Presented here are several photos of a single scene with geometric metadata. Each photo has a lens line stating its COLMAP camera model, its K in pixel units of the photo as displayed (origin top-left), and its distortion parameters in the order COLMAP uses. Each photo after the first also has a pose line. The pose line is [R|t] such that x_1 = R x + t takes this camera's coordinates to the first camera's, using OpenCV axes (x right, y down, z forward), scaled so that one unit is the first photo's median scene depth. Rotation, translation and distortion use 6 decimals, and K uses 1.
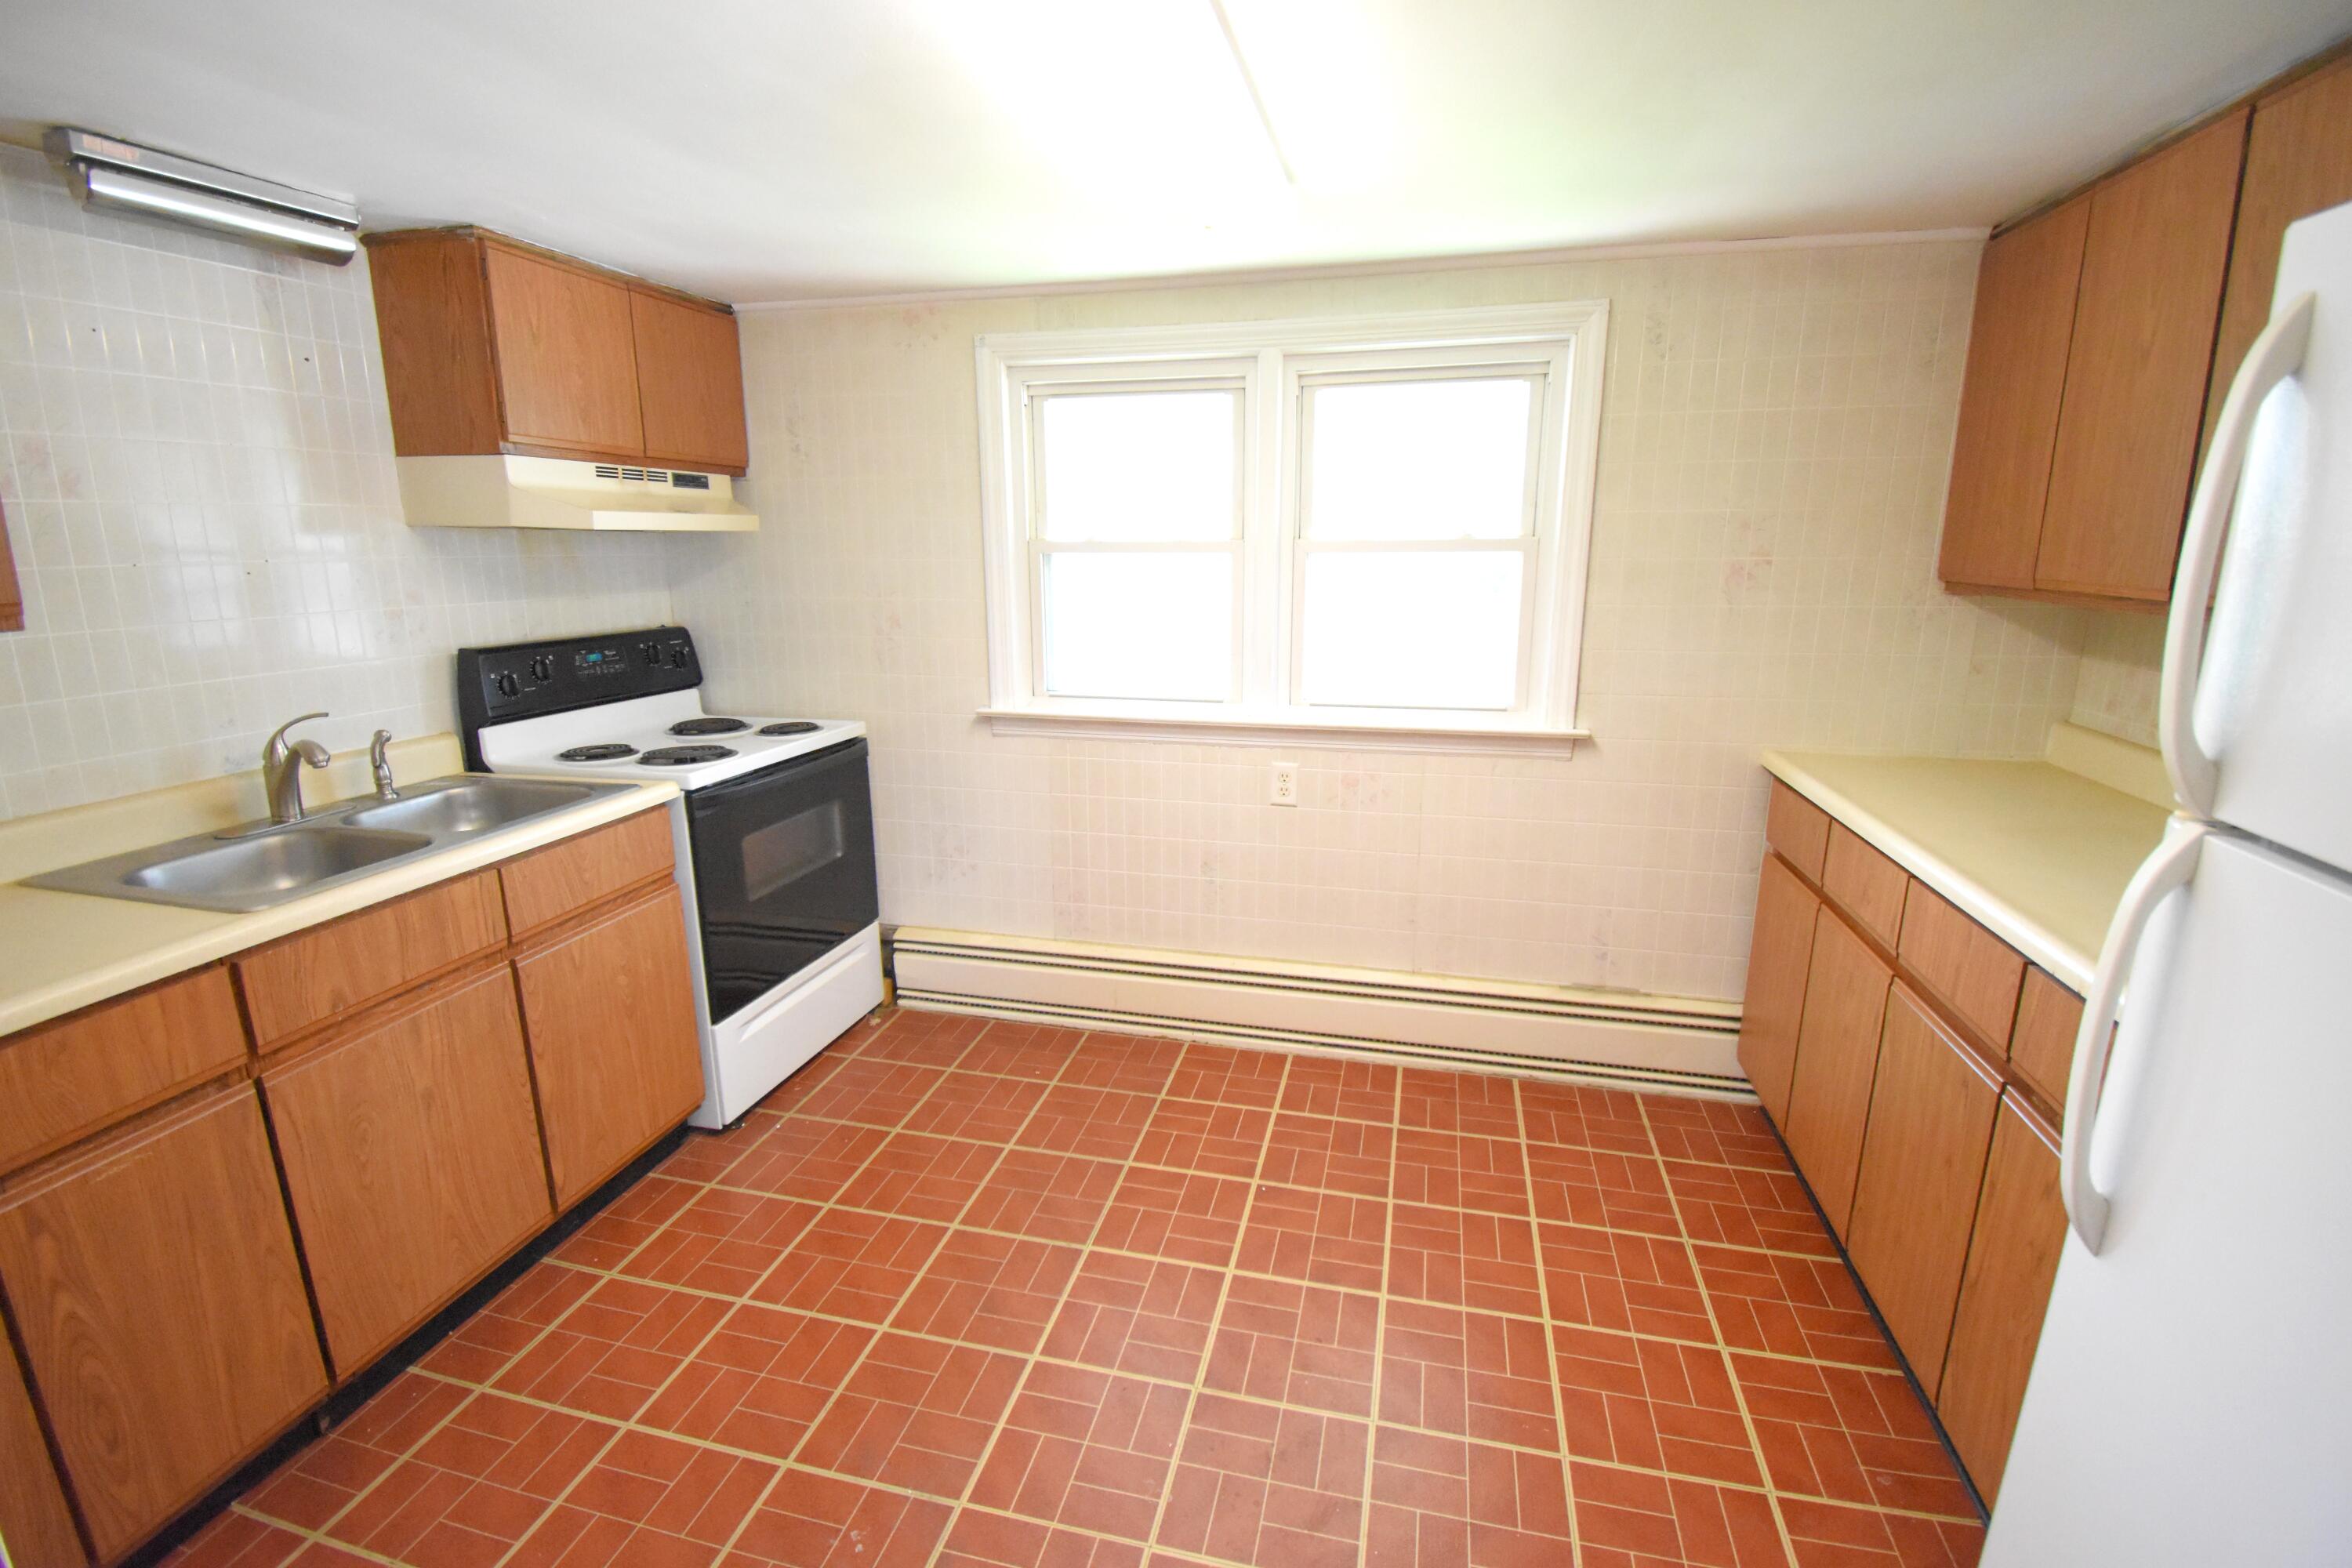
lens RADIAL K [[1050.3, 0, 1159.4], [0, 1050.3, 787.8], [0, 0, 1]] dist [0.008485, -0.010205]
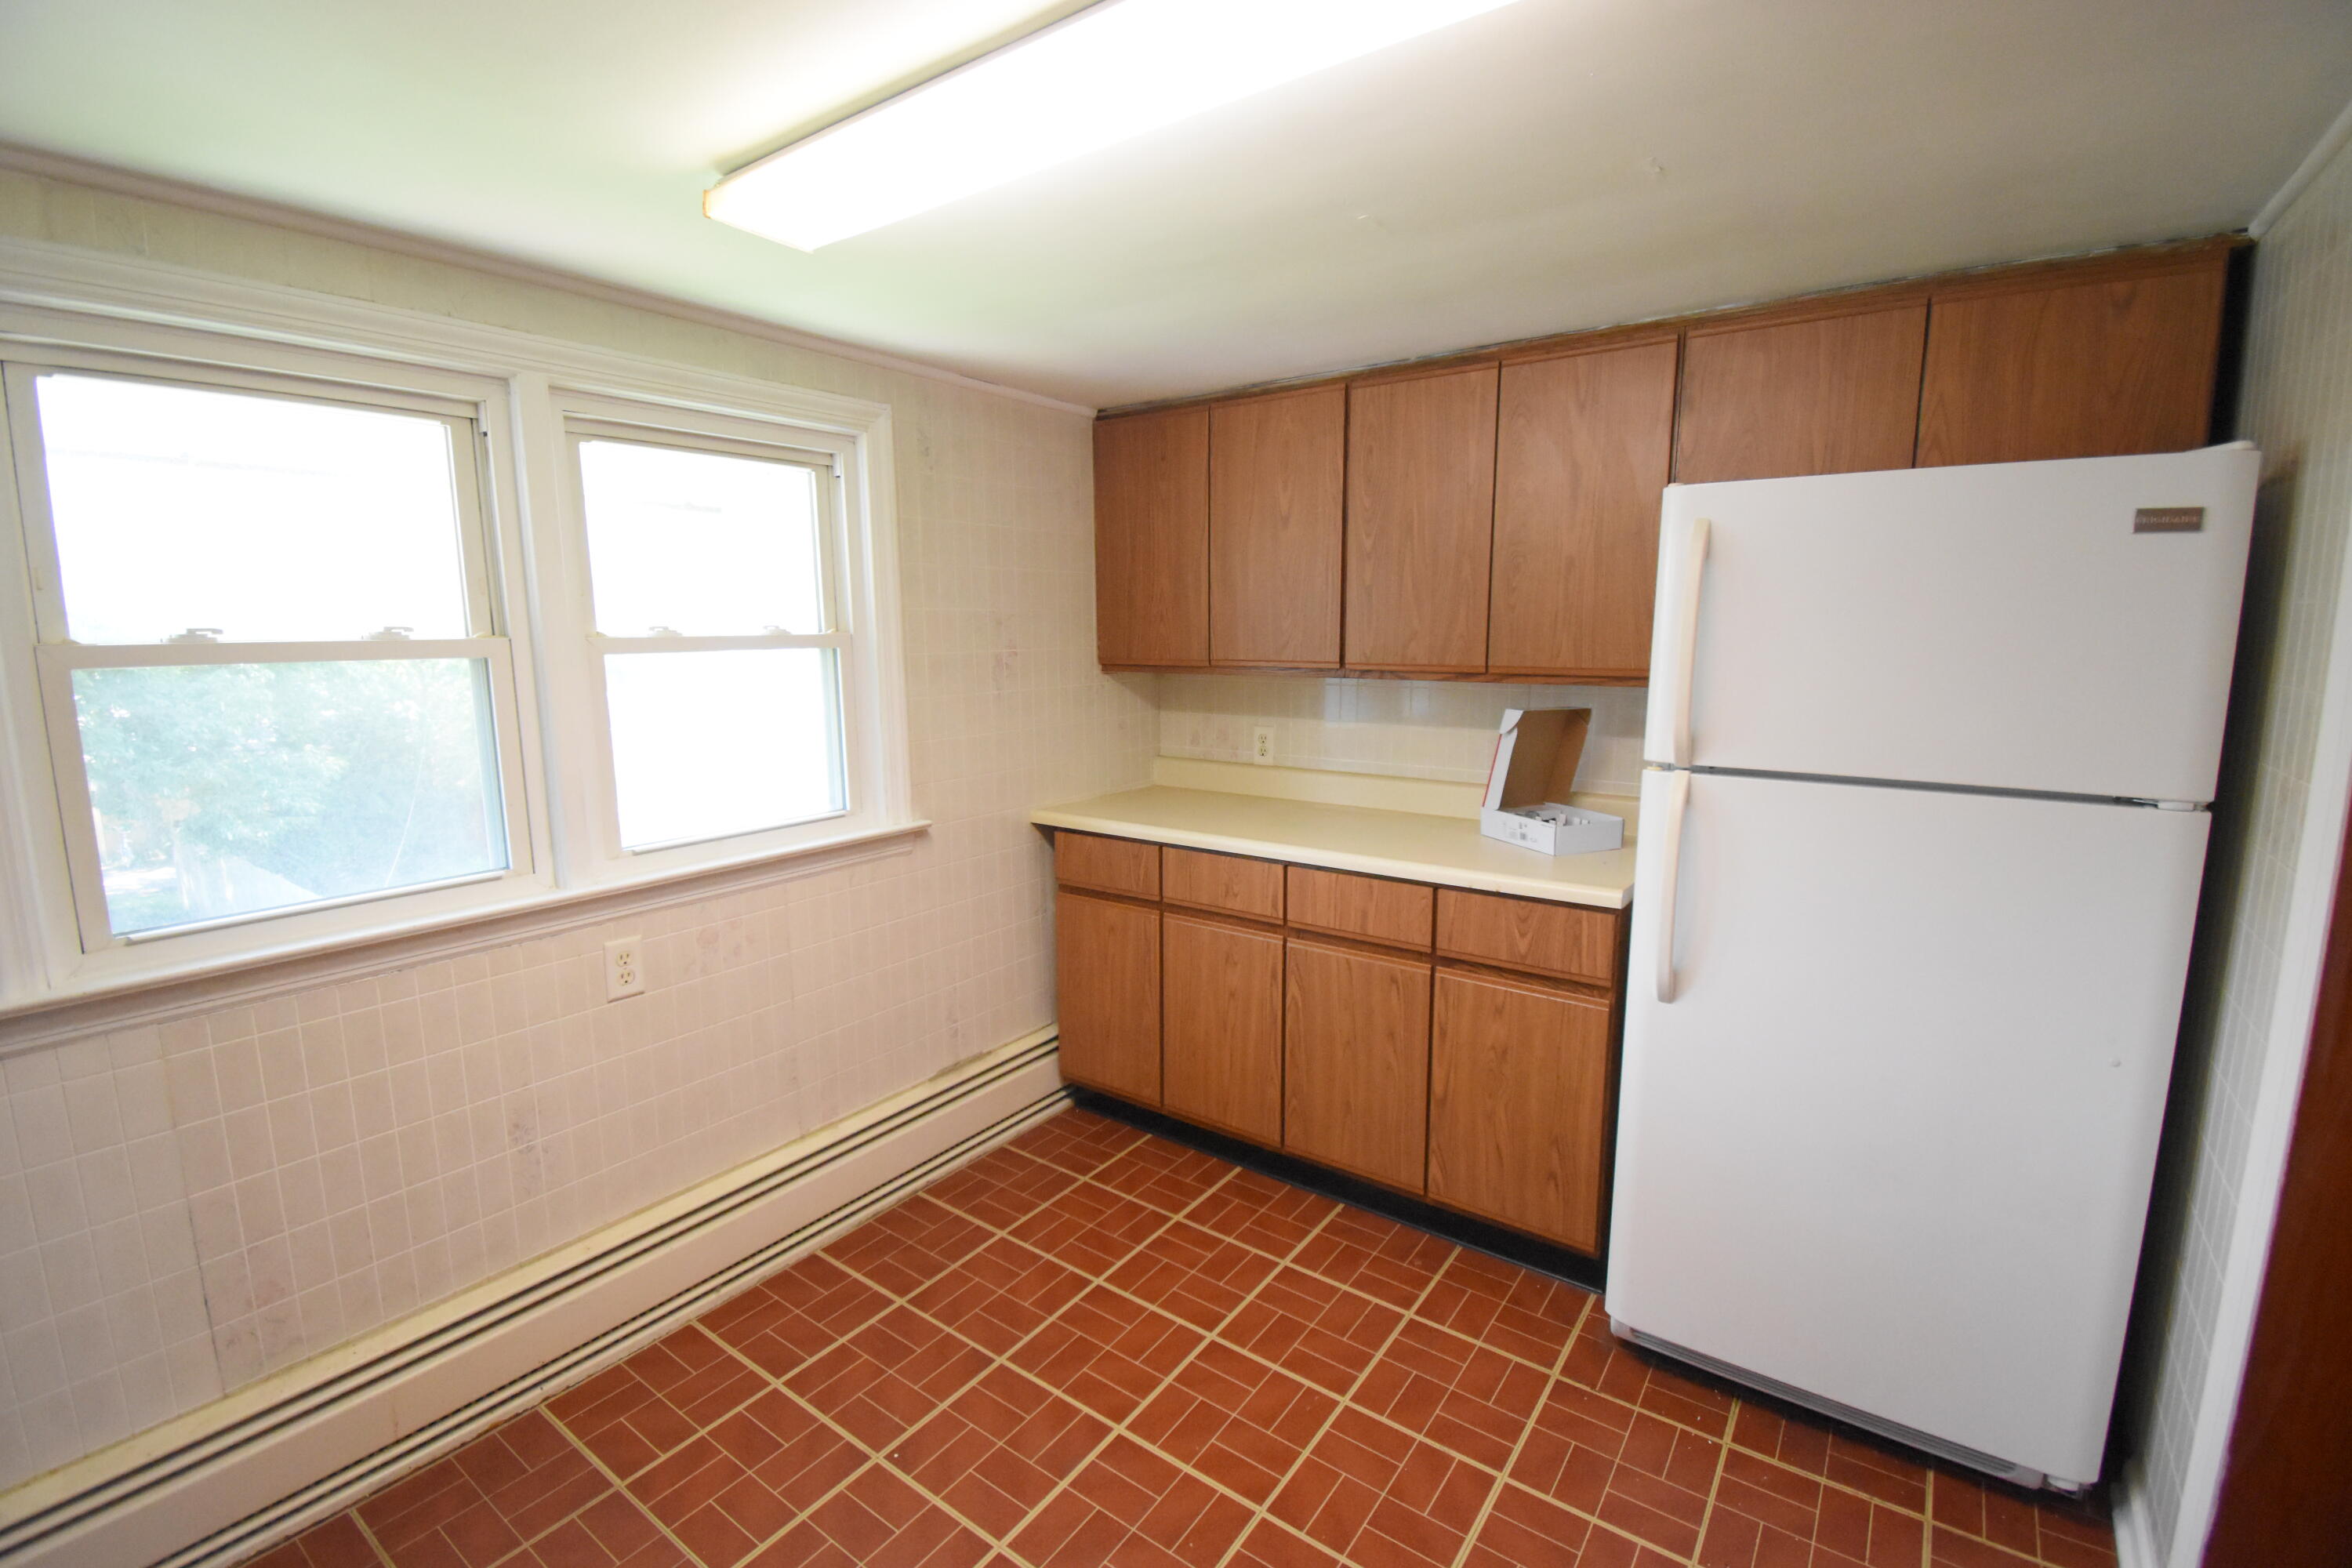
lens RADIAL K [[1050.3, 0, 1159.5], [0, 1050.3, 789.9], [0, 0, 1]] dist [0.008485, -0.010205]
pose [[0.366947, -0.141448, 0.919425, -0.428612], [0.221510, 0.973228, 0.061320, -0.092970], [-0.903484, 0.181160, 0.388456, 0.388595]]
